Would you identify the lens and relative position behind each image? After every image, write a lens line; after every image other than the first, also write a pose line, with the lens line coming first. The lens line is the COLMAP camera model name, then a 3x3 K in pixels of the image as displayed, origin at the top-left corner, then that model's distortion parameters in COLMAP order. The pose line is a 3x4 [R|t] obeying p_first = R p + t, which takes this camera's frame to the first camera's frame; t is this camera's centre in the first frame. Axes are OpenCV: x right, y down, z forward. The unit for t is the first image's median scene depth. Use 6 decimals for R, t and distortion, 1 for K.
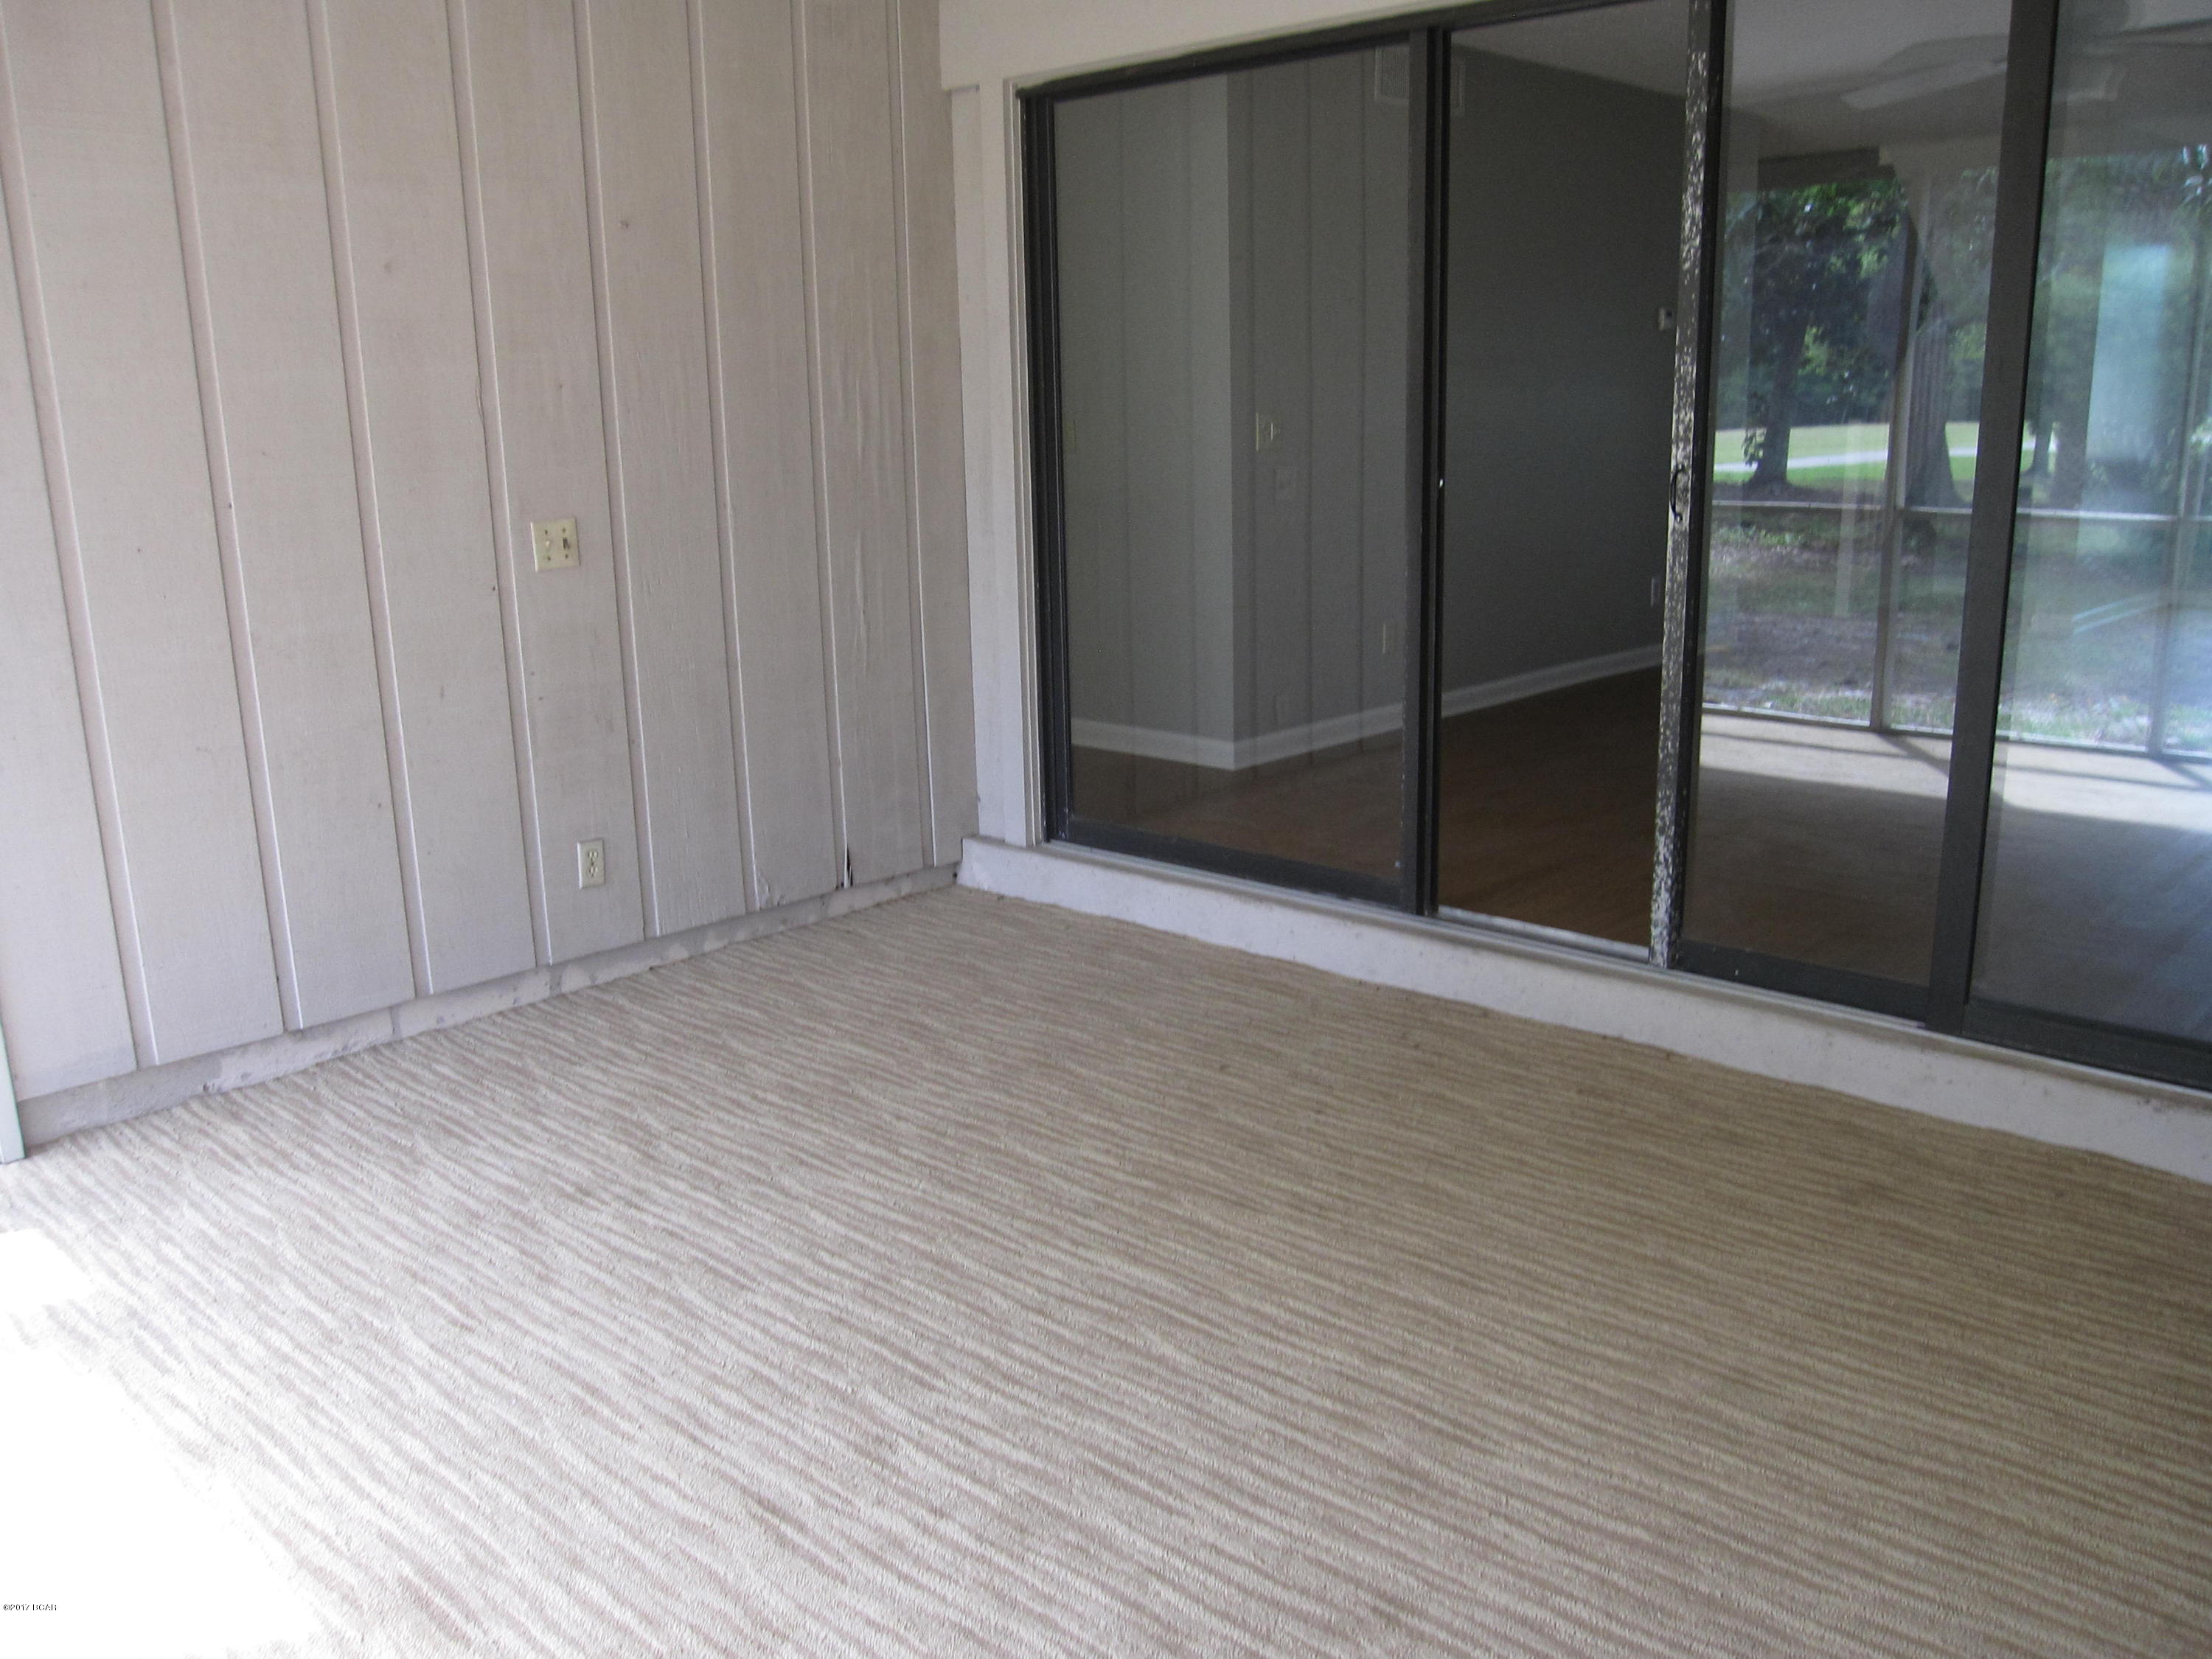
lens RADIAL K [[1816.2, 0, 1114.5], [0, 1816.2, 872.2], [0, 0, 1]] dist [-0.081607, 0.048762]
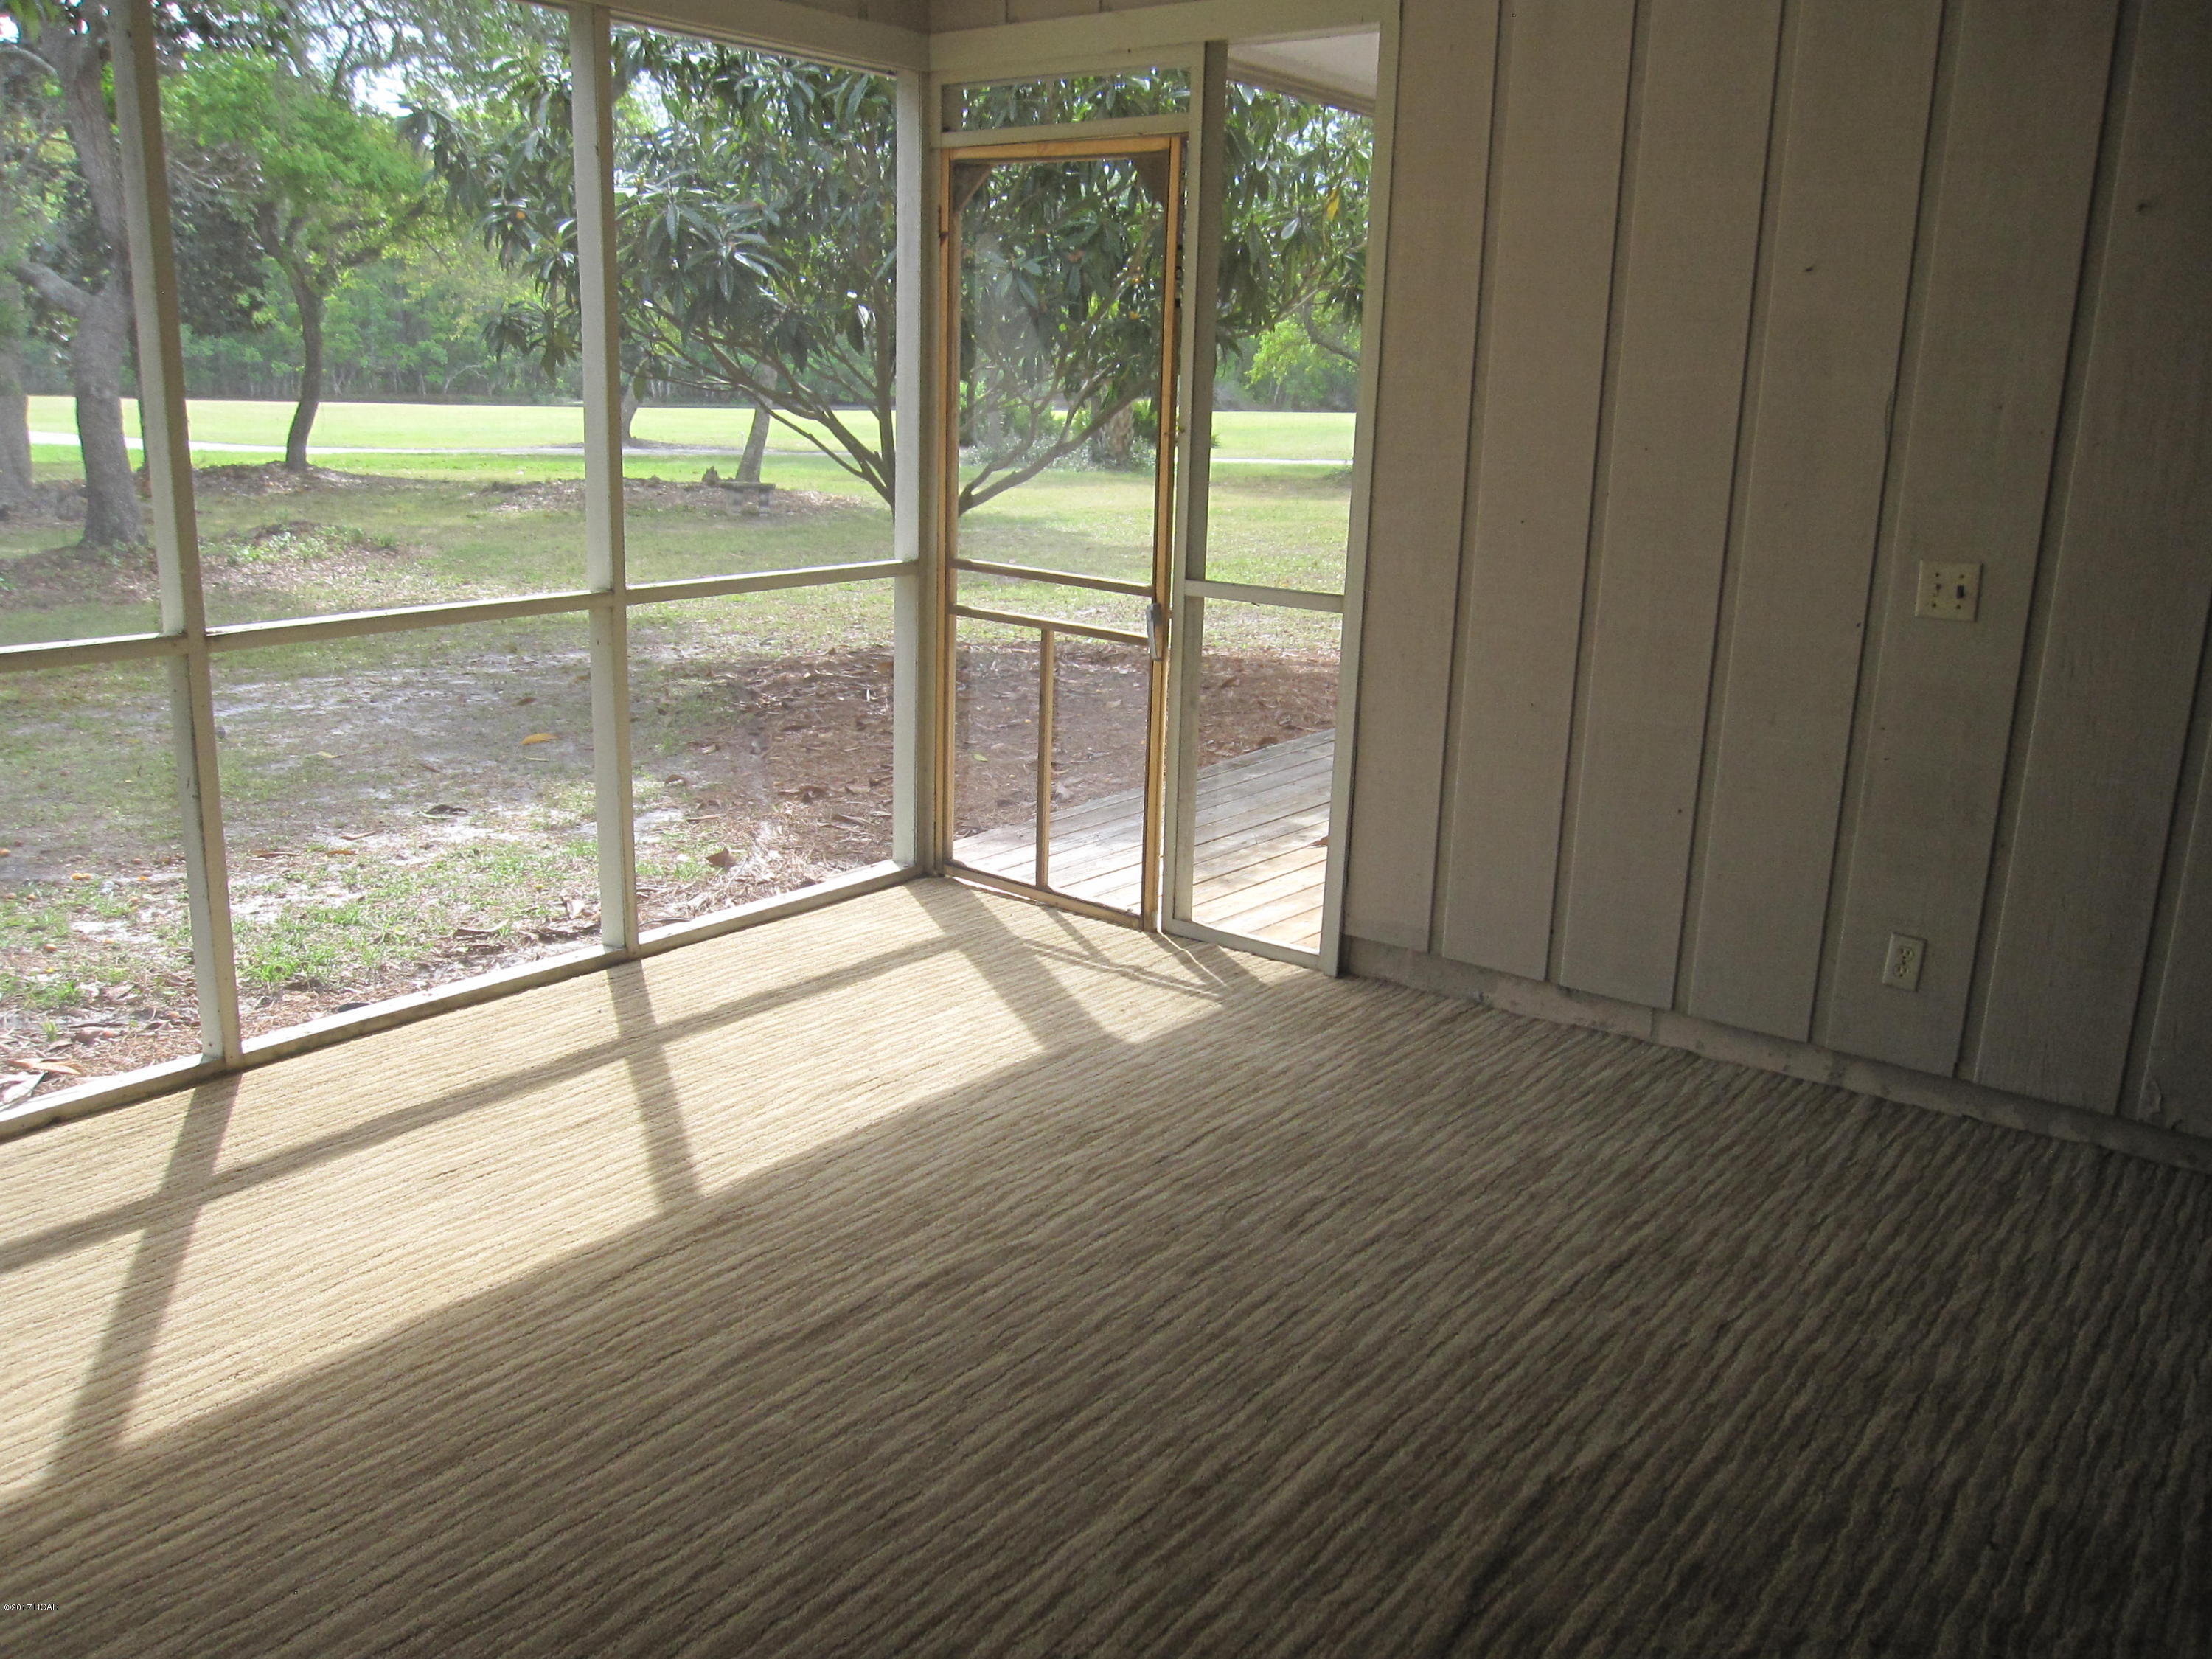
lens RADIAL K [[1816.2, 0, 1114.5], [0, 1816.2, 872.2], [0, 0, 1]] dist [-0.081607, 0.048762]
pose [[0.115832, 0.286825, -0.950954, 0.489737], [-0.287381, 0.926129, 0.244332, -0.152557], [0.950787, 0.244984, 0.189703, 0.498409]]
